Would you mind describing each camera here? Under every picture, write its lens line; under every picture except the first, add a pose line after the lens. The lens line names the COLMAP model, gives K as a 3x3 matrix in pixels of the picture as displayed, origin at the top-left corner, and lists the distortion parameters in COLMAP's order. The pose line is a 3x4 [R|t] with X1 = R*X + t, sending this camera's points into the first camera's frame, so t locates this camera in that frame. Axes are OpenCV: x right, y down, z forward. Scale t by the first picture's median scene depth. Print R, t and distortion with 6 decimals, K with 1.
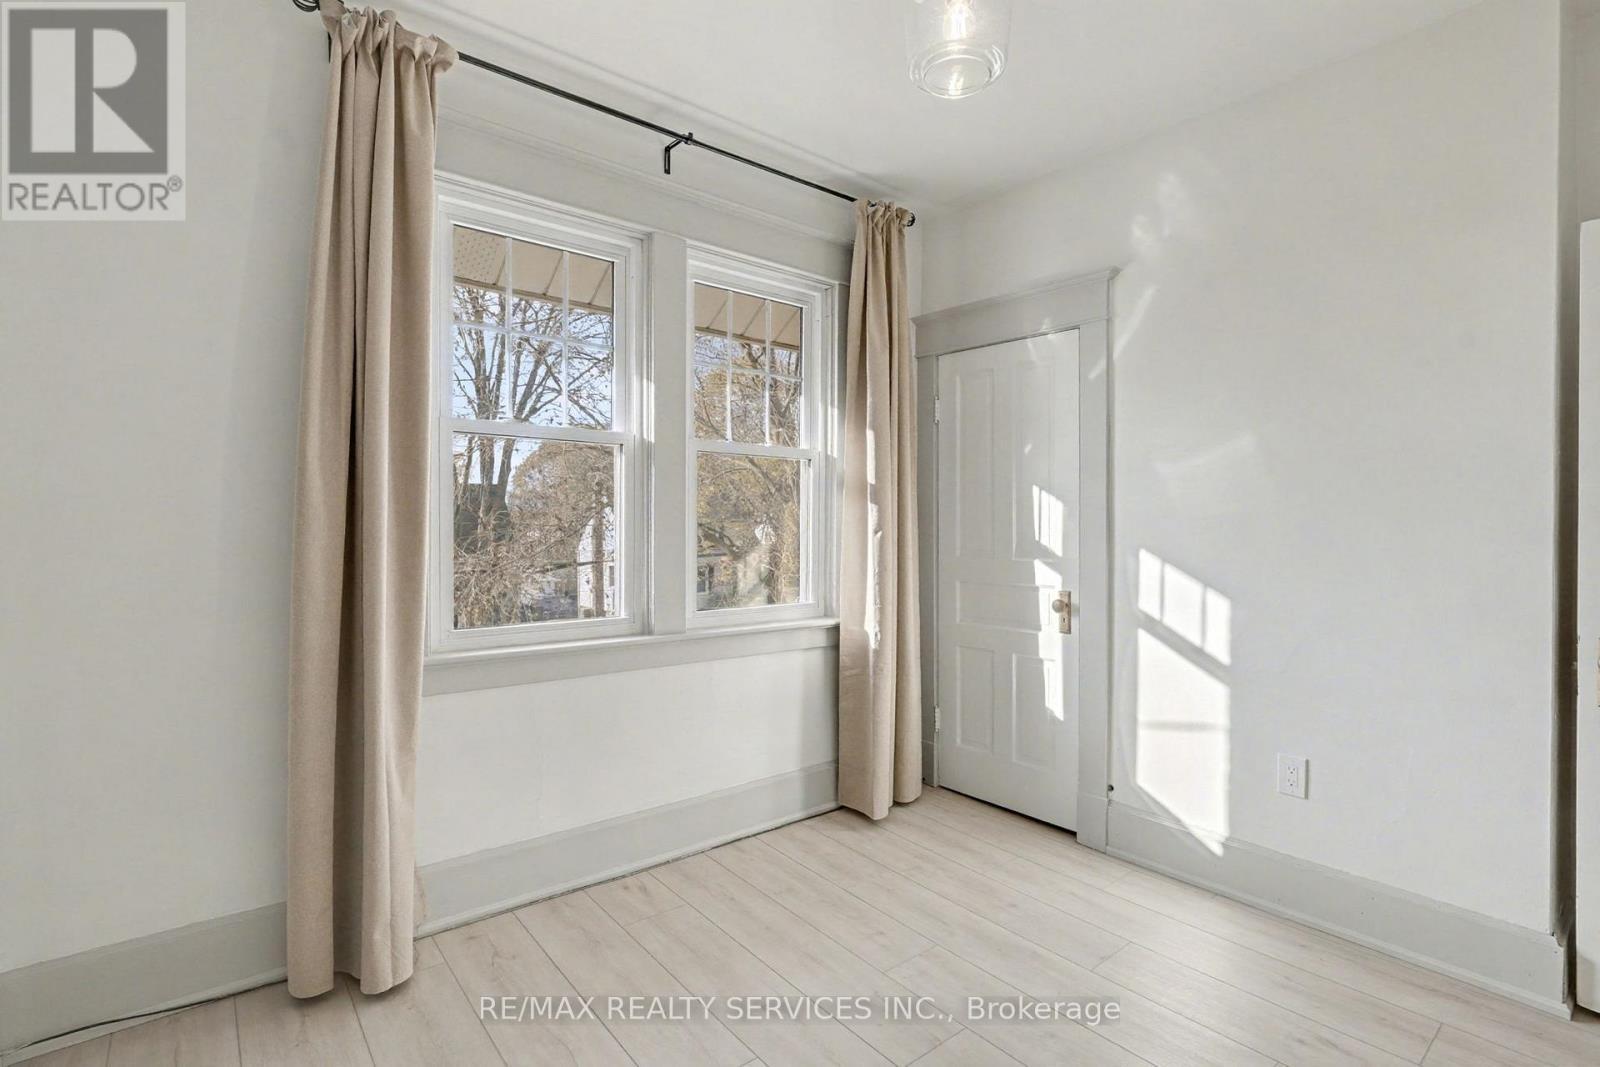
lens RADIAL K [[763.4, 0, 802.3], [0, 763.4, 525.8], [0, 0, 1]] dist [-0.001817, -0.000205]
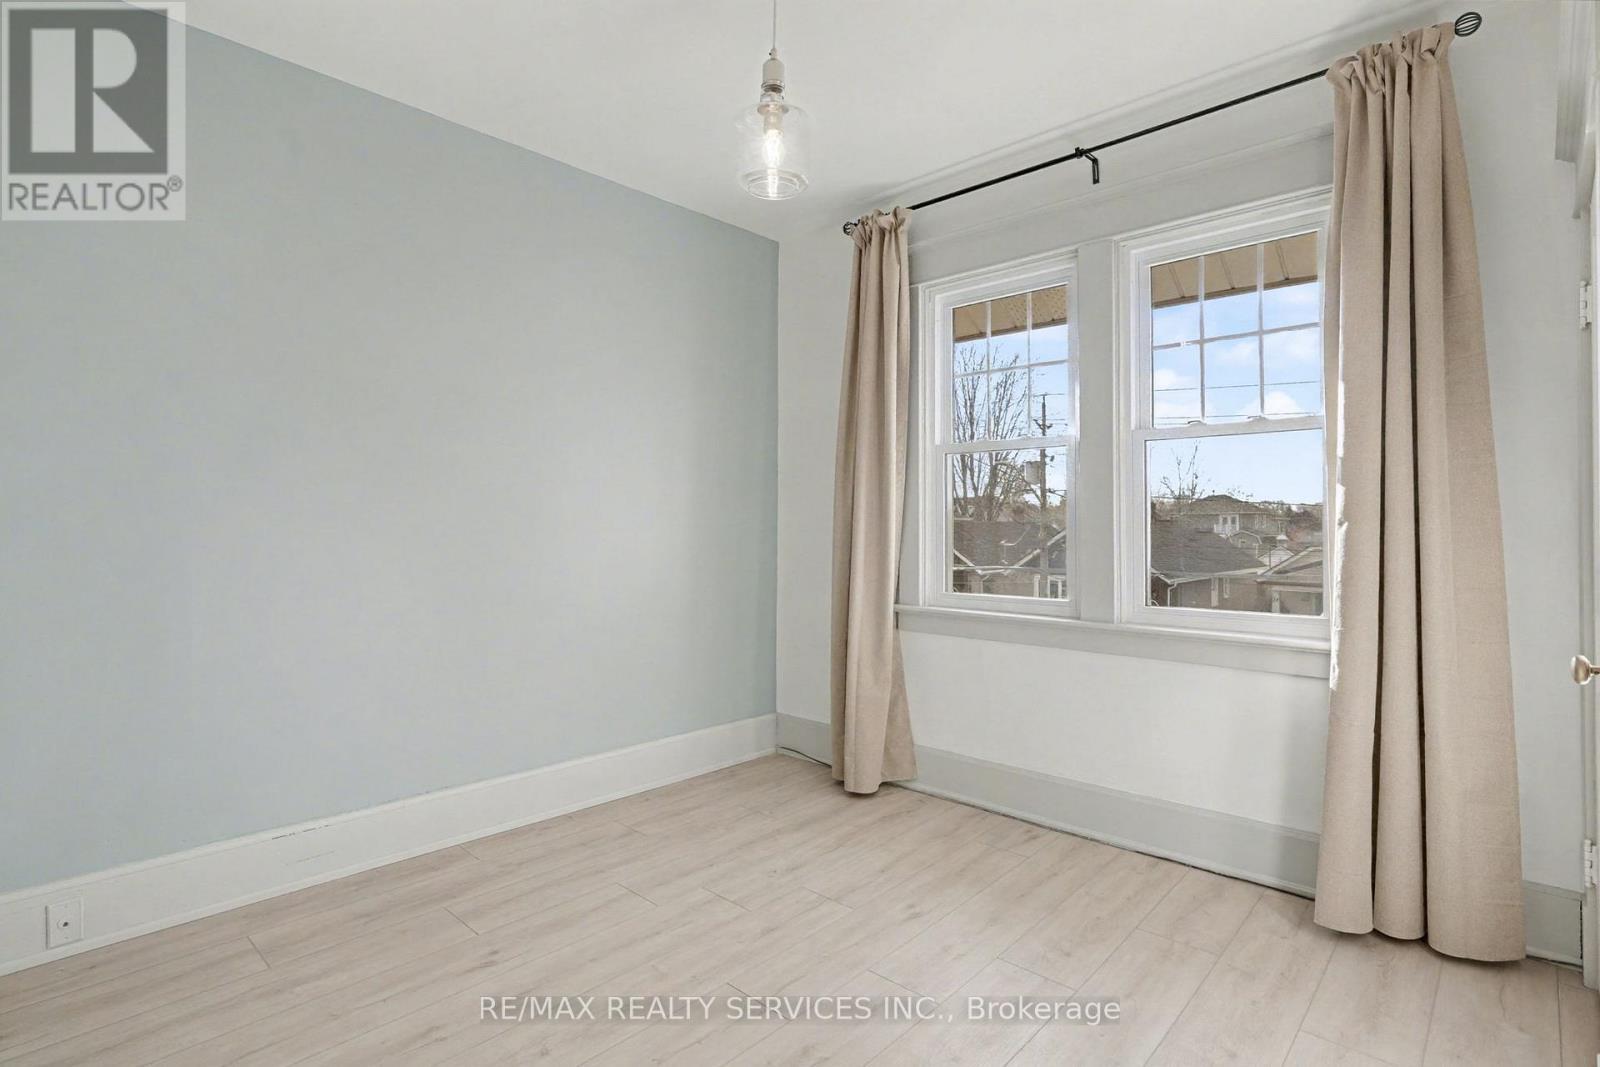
lens RADIAL K [[790.7, 0, 820.3], [0, 790.7, 518.6], [0, 0, 1]] dist [-0.004760, -0.000487]
pose [[0.153562, -0.015351, -0.988020, 0.823587], [-0.008048, 0.999827, -0.016785, 0.022214], [0.988106, 0.010529, 0.153412, 0.454213]]
